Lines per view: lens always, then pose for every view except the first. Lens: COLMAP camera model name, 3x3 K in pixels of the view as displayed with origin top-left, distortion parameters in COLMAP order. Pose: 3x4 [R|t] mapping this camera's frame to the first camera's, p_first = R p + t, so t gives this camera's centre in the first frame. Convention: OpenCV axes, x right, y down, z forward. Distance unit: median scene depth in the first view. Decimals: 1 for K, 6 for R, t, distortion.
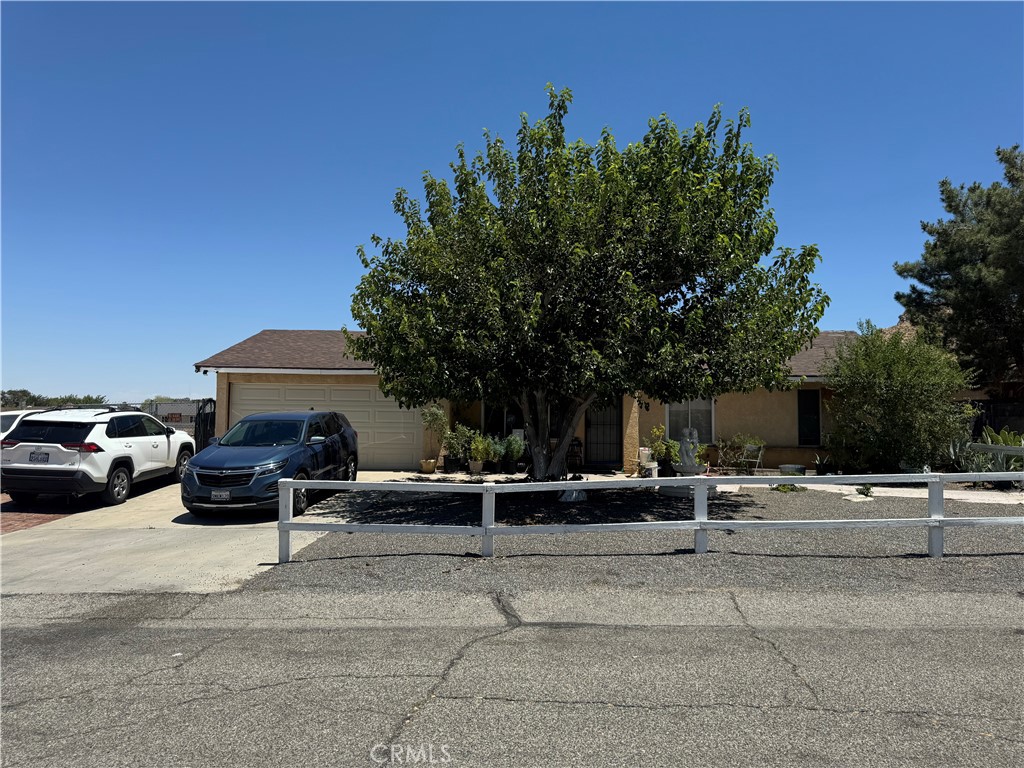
lens RADIAL K [[740.3, 0, 511.6], [0, 740.3, 379.0], [0, 0, 1]] dist [0.042280, -0.009465]
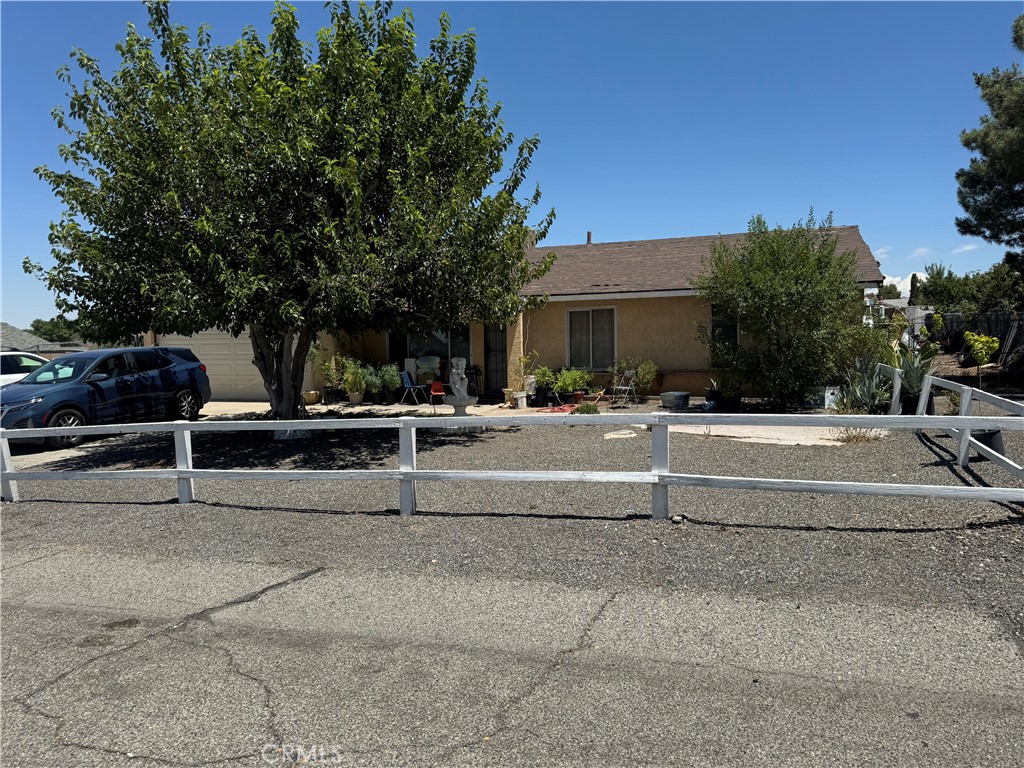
lens RADIAL K [[738.6, 0, 512.0], [0, 738.6, 384.0], [0, 0, 1]] dist [0.089217, -0.063760]
pose [[0.963164, -0.014310, -0.268533, 0.414183], [0.044663, 0.993227, 0.107268, 0.004343], [0.265179, -0.115310, 0.957279, 0.118607]]
